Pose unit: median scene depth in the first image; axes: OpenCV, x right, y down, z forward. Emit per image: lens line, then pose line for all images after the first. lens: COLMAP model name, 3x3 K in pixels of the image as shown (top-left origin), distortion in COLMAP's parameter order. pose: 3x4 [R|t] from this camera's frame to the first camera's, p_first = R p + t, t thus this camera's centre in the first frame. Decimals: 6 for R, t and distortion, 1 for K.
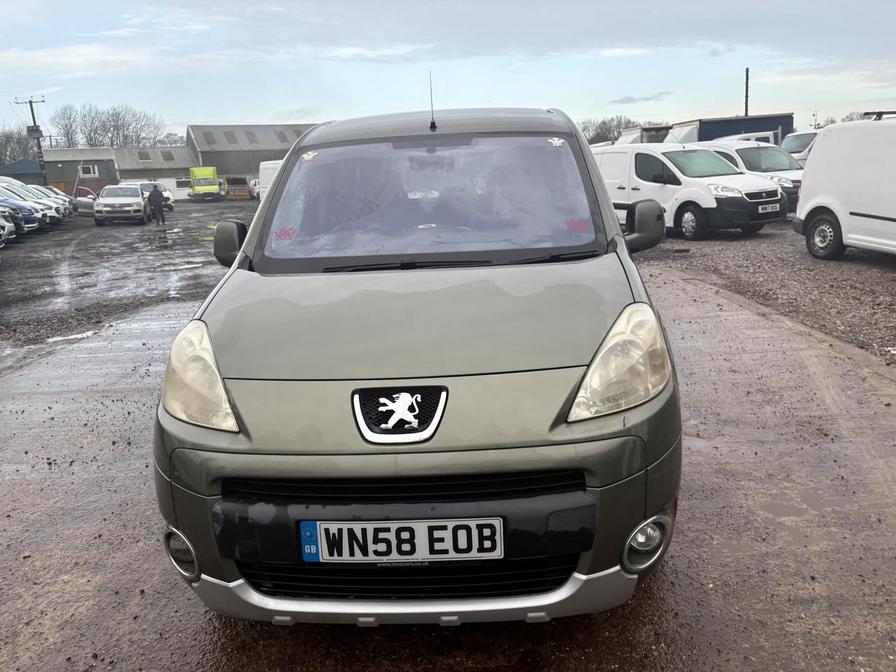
lens RADIAL K [[674.9, 0, 448.0], [0, 674.9, 336.0], [0, 0, 1]] dist [0.012643, -0.003093]
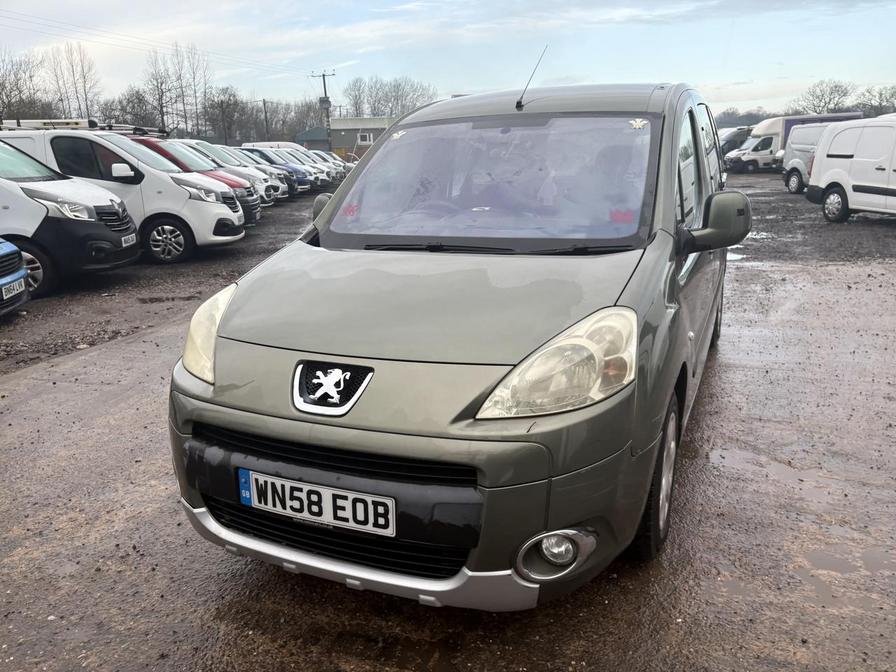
lens RADIAL K [[675.7, 0, 447.9], [0, 675.7, 352.3], [0, 0, 1]] dist [0.005994, -0.000254]
pose [[0.933289, 0.119712, -0.338585, 0.469430], [-0.097769, 0.991891, 0.081204, -0.047241], [0.345560, -0.042684, 0.937425, 0.058681]]
